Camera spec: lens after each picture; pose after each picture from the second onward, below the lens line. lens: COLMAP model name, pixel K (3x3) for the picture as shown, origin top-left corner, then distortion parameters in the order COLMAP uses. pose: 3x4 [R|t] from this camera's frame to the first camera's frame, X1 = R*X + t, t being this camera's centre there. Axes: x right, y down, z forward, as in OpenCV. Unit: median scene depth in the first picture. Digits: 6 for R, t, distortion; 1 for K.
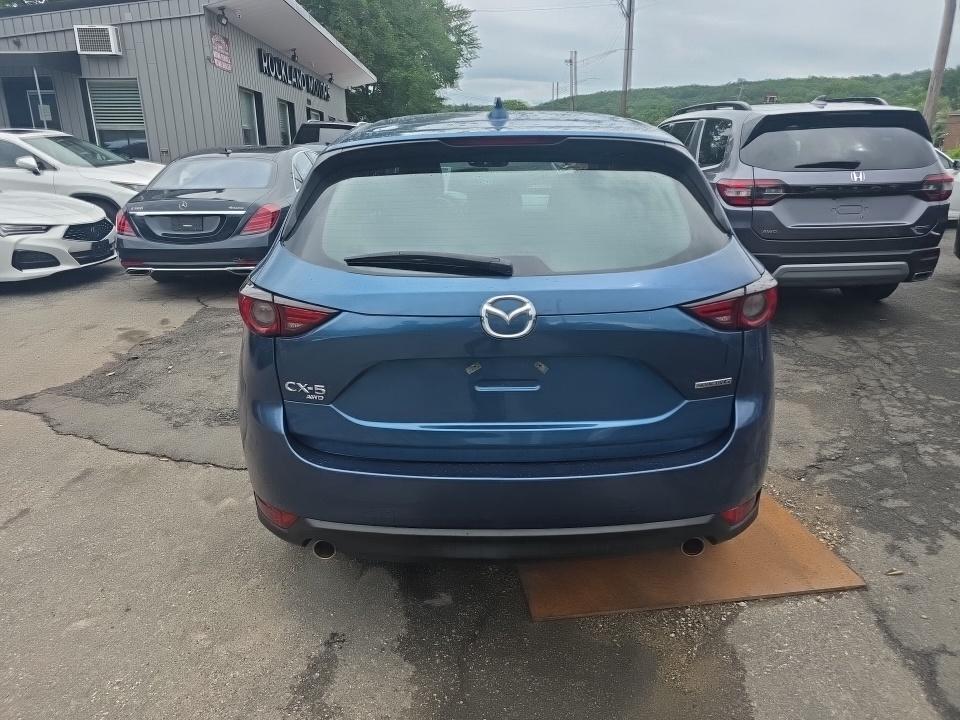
lens RADIAL K [[643.1, 0, 473.8], [0, 643.1, 361.8], [0, 0, 1]] dist [0.049229, -0.044135]
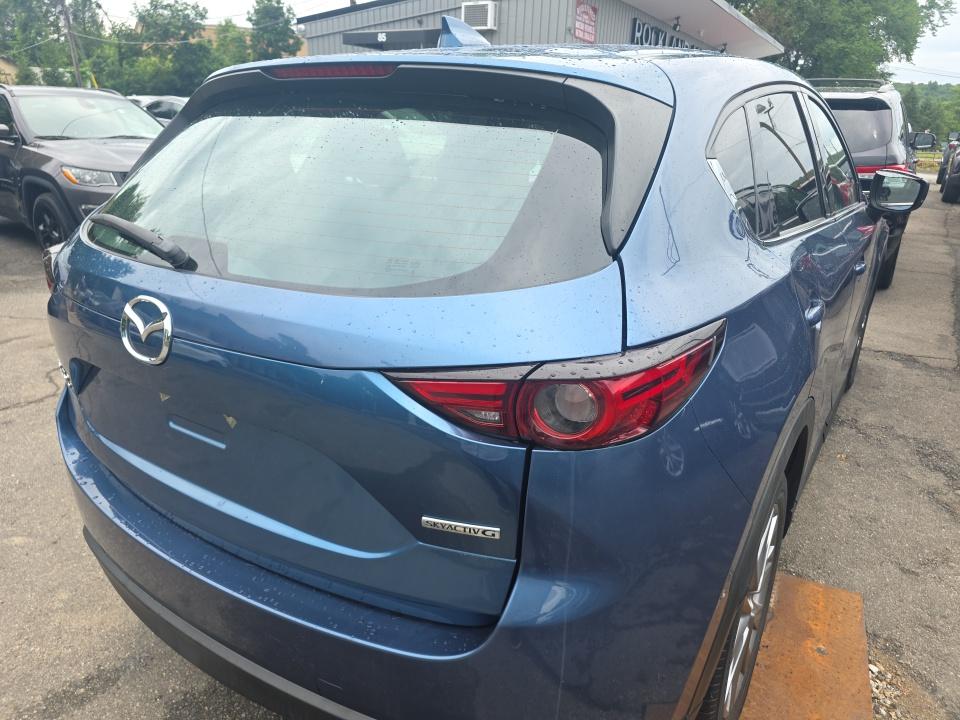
lens RADIAL K [[665.1, 0, 480.0], [0, 665.1, 360.0], [0, 0, 1]] dist [-0.002949, -0.005115]
pose [[0.838242, 0.212270, -0.502287, 0.078601], [-0.202722, 0.976412, 0.074326, -0.018176], [0.506216, 0.039522, 0.861501, 0.067412]]
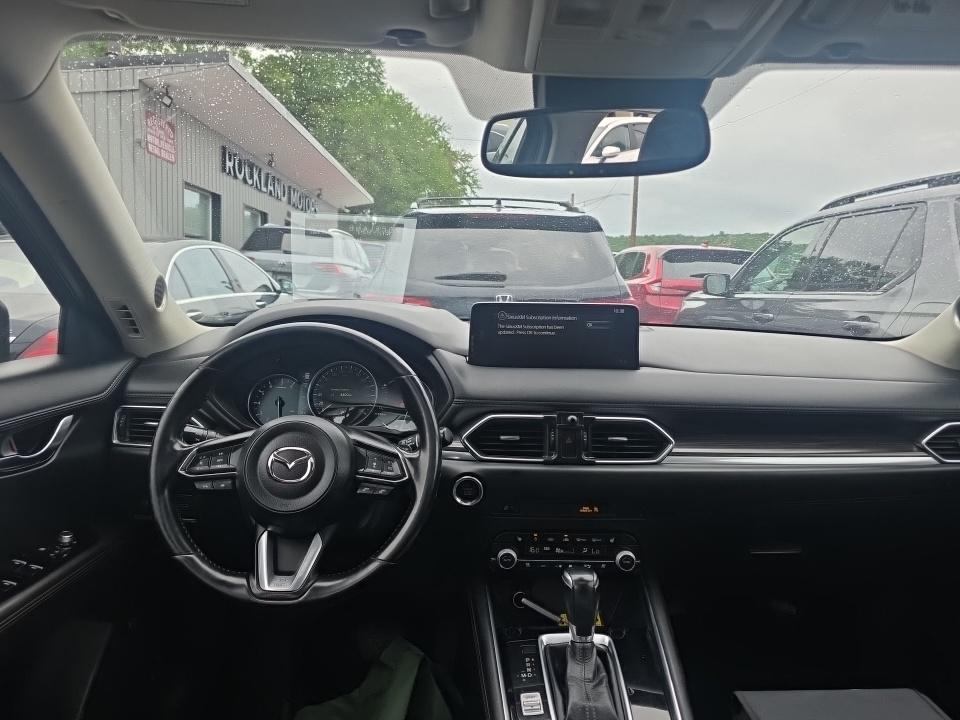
lens RADIAL K [[641.5, 0, 477.1], [0, 641.5, 338.5], [0, 0, 1]] dist [0.055685, -0.050682]
pose [[0.998860, 0.046564, 0.010526, 0.000534], [-0.042962, 0.972924, -0.227096, -0.064509], [-0.020816, 0.226385, 0.973816, 0.240437]]
